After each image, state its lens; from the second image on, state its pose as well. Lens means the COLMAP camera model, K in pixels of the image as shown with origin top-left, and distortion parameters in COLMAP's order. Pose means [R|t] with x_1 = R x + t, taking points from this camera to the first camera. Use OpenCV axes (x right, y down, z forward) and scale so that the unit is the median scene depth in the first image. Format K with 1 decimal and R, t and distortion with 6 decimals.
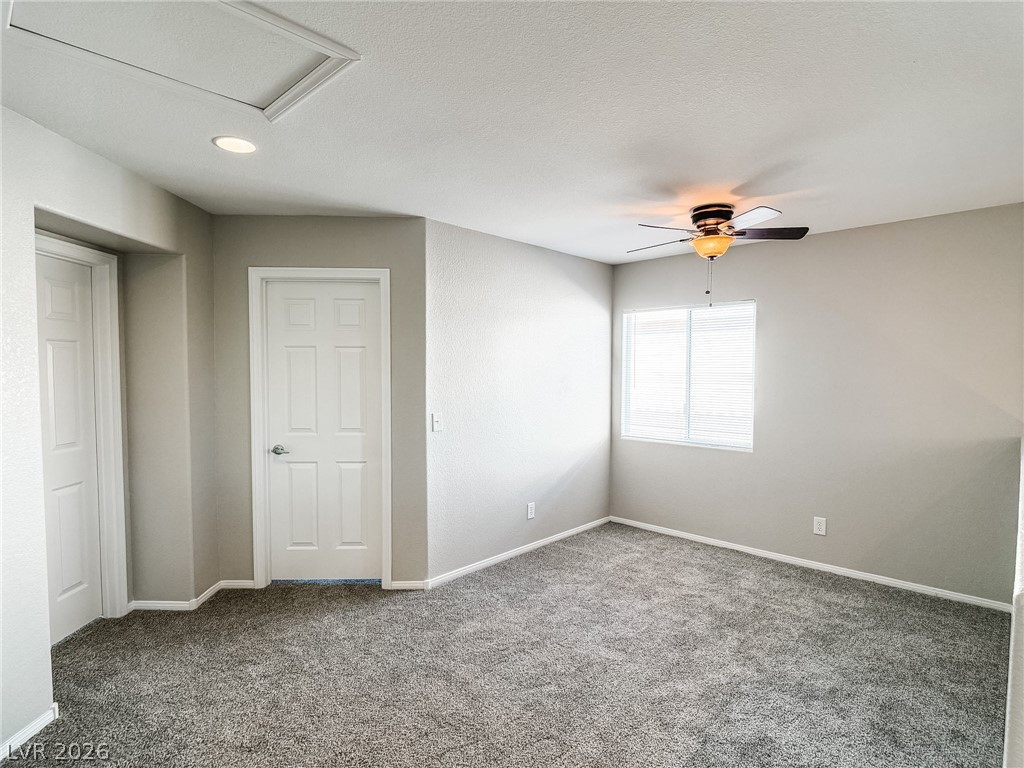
lens RADIAL K [[537.0, 0, 512.4], [0, 537.0, 390.1], [0, 0, 1]] dist [0.001472, -0.019549]
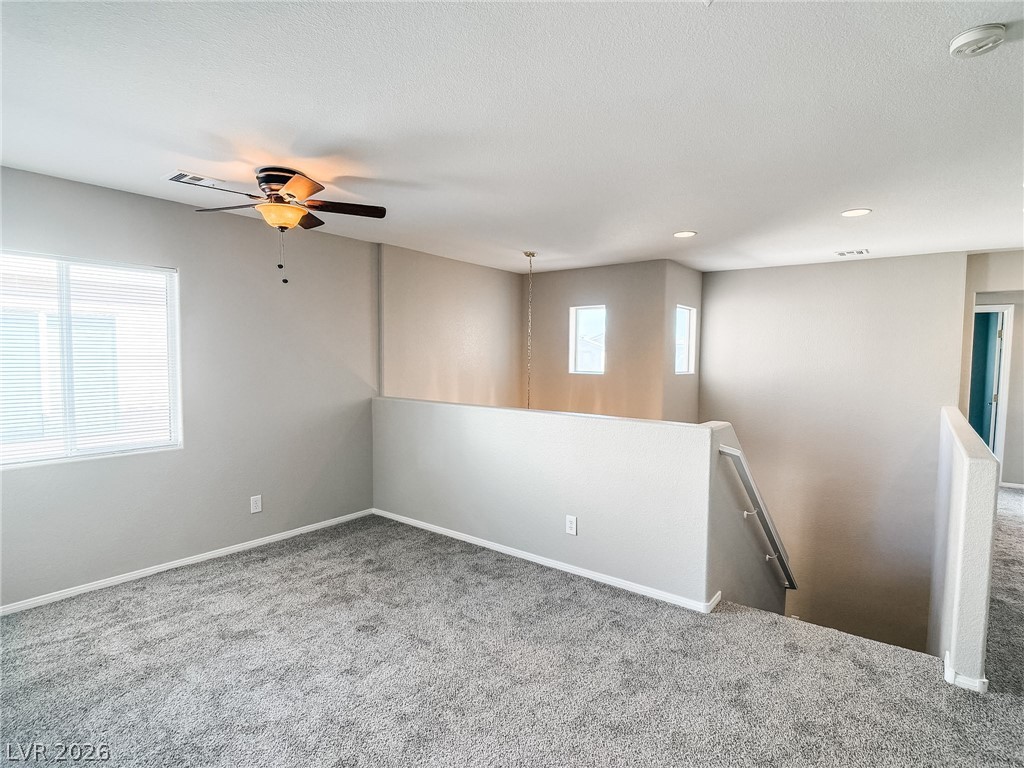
lens RADIAL K [[537.0, 0, 512.4], [0, 537.0, 390.1], [0, 0, 1]] dist [0.001472, -0.019549]
pose [[-0.107183, -0.066720, 0.991998, -0.507421], [0.027950, 0.997149, 0.070087, -0.025321], [-0.993846, 0.035238, -0.105013, 0.628437]]
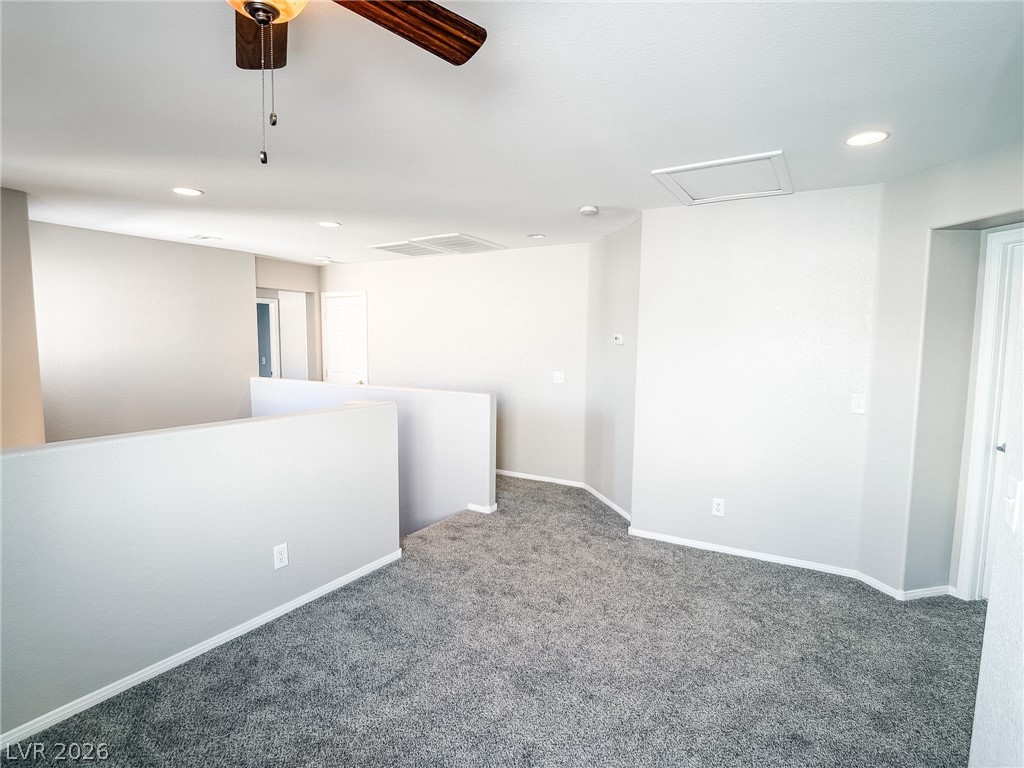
lens RADIAL K [[537.0, 0, 512.4], [0, 537.0, 390.1], [0, 0, 1]] dist [0.001472, -0.019549]
pose [[-0.976167, 0.012841, -0.216642, 0.247662], [-0.016316, 0.991080, 0.132265, -0.054137], [0.216408, 0.132648, -0.967250, 1.201088]]
